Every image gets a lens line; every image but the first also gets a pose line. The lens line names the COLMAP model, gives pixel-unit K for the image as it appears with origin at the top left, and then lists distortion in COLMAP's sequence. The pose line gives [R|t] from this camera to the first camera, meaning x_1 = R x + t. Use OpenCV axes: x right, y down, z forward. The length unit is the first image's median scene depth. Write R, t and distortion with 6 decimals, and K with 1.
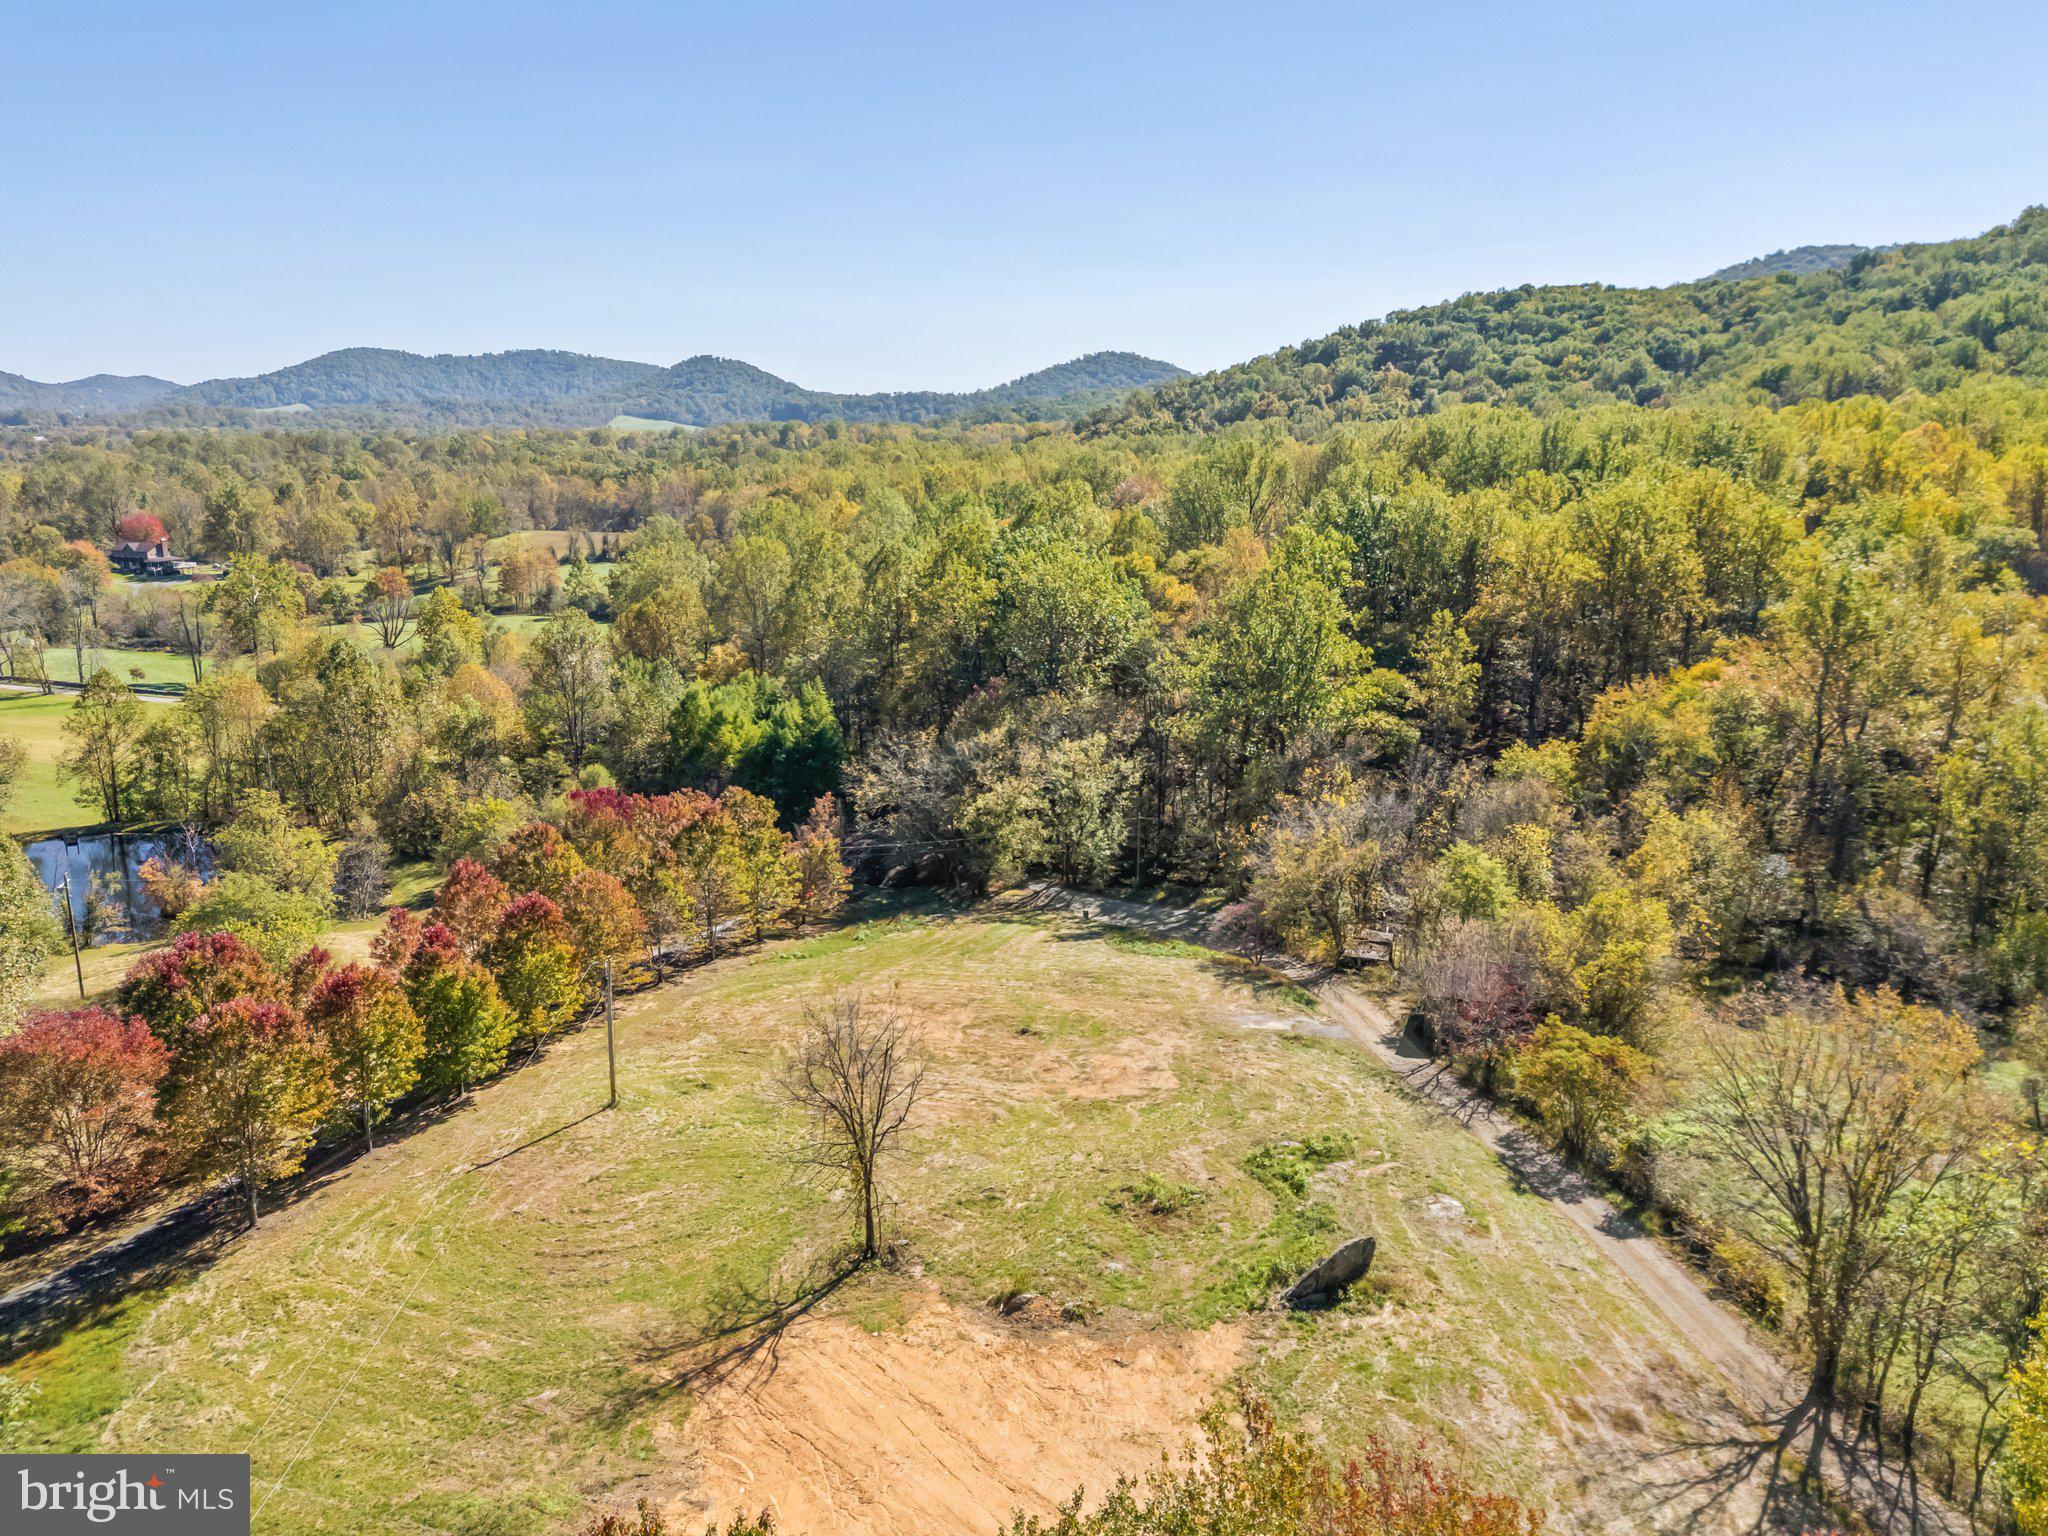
lens RADIAL K [[1606.8, 0, 1024.0], [0, 1606.8, 768.0], [0, 0, 1]] dist [0.056349, -0.039804]
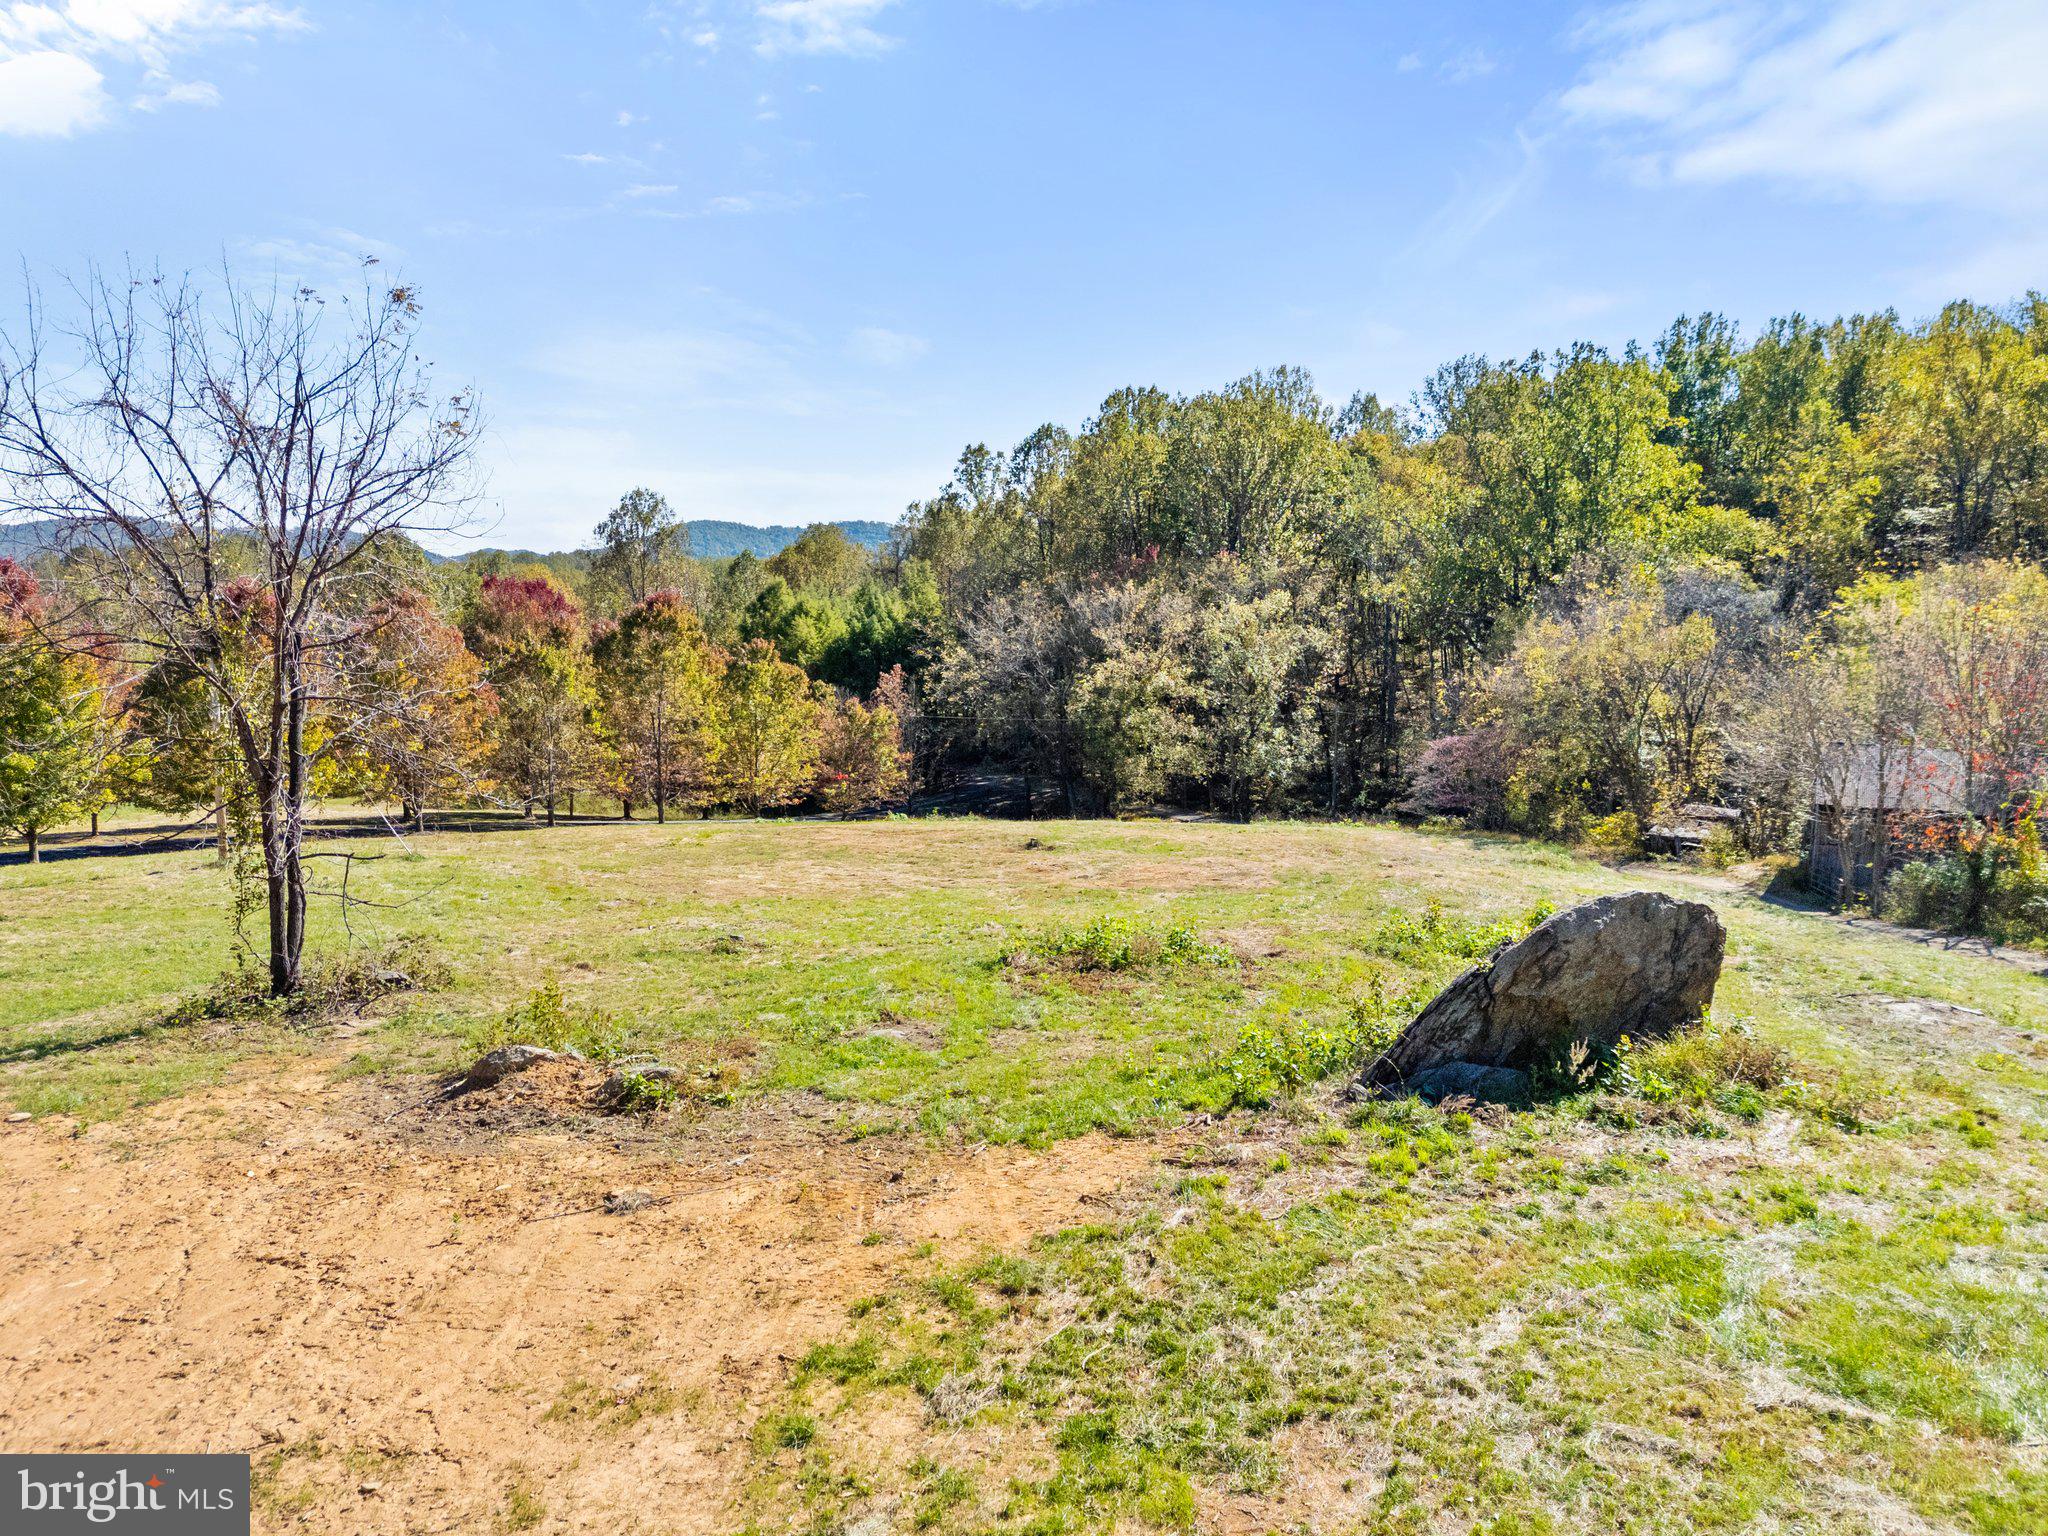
lens RADIAL K [[1525.5, 0, 1036.0], [0, 1525.5, 817.6], [0, 0, 1]] dist [0.160718, -0.228307]
pose [[0.981899, 0.034828, -0.186174, 0.071858], [-0.052242, 0.994619, -0.089465, 0.144029], [0.182056, 0.097572, 0.978435, 0.341273]]
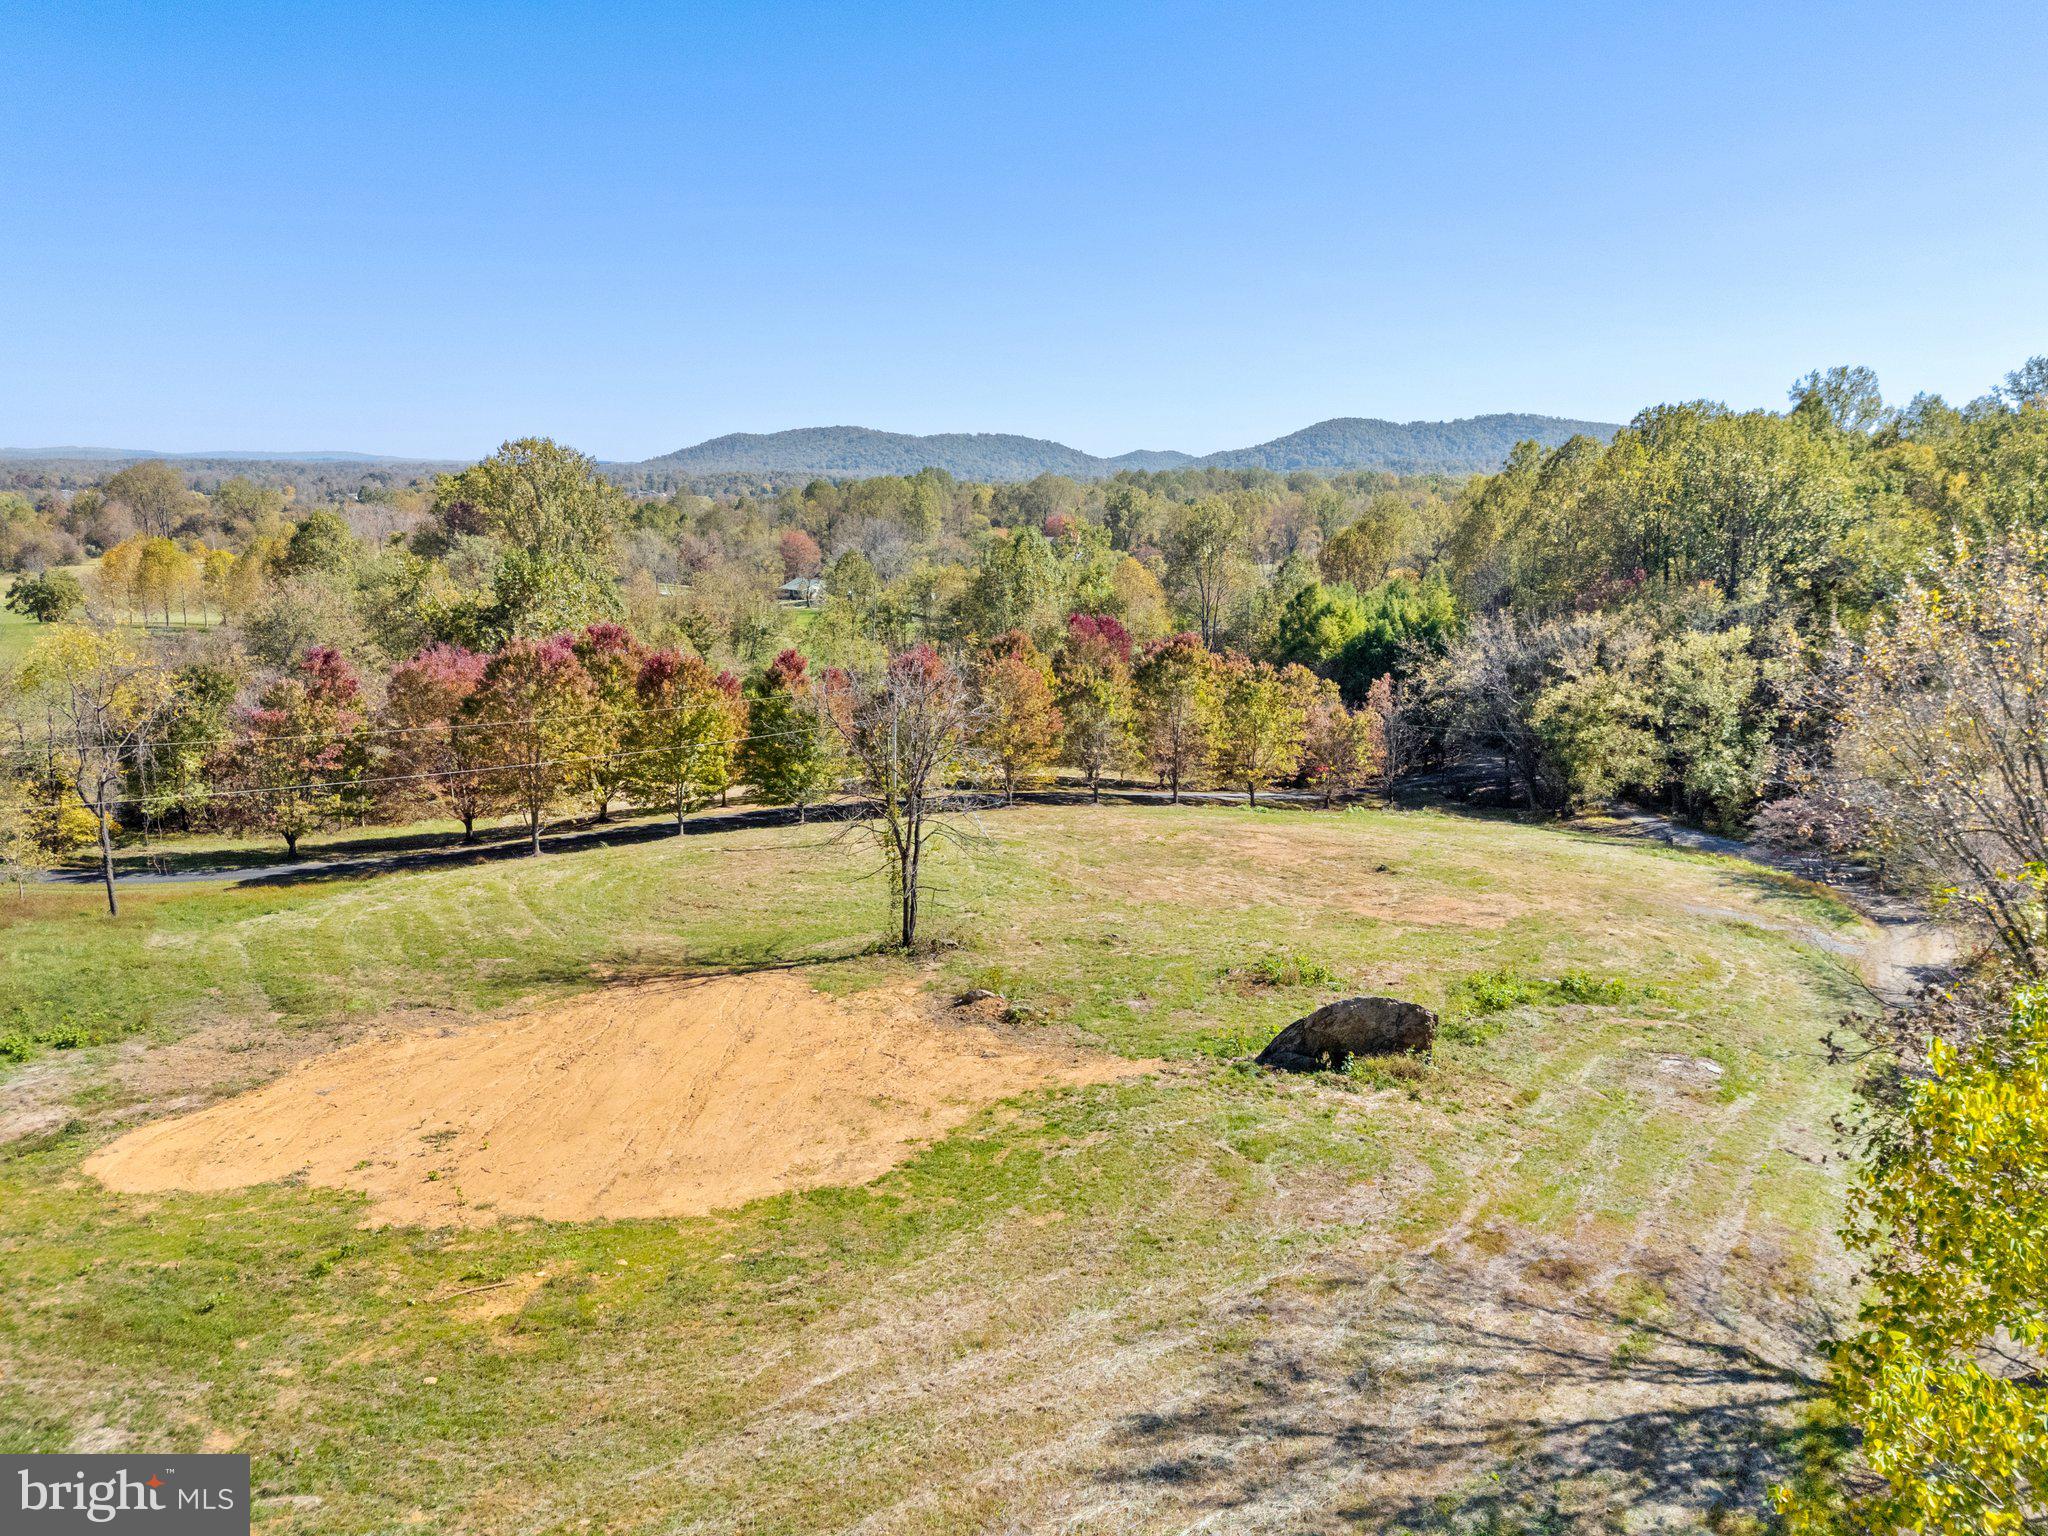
lens RADIAL K [[1561.2, 0, 912.2], [0, 1561.2, 765.1], [0, 0, 1]] dist [-0.003485, -0.007584]
pose [[0.782744, 0.109140, -0.612700, 0.205504], [-0.141146, 0.989981, -0.003974, 0.105999], [0.606127, 0.089590, 0.790306, 0.170484]]
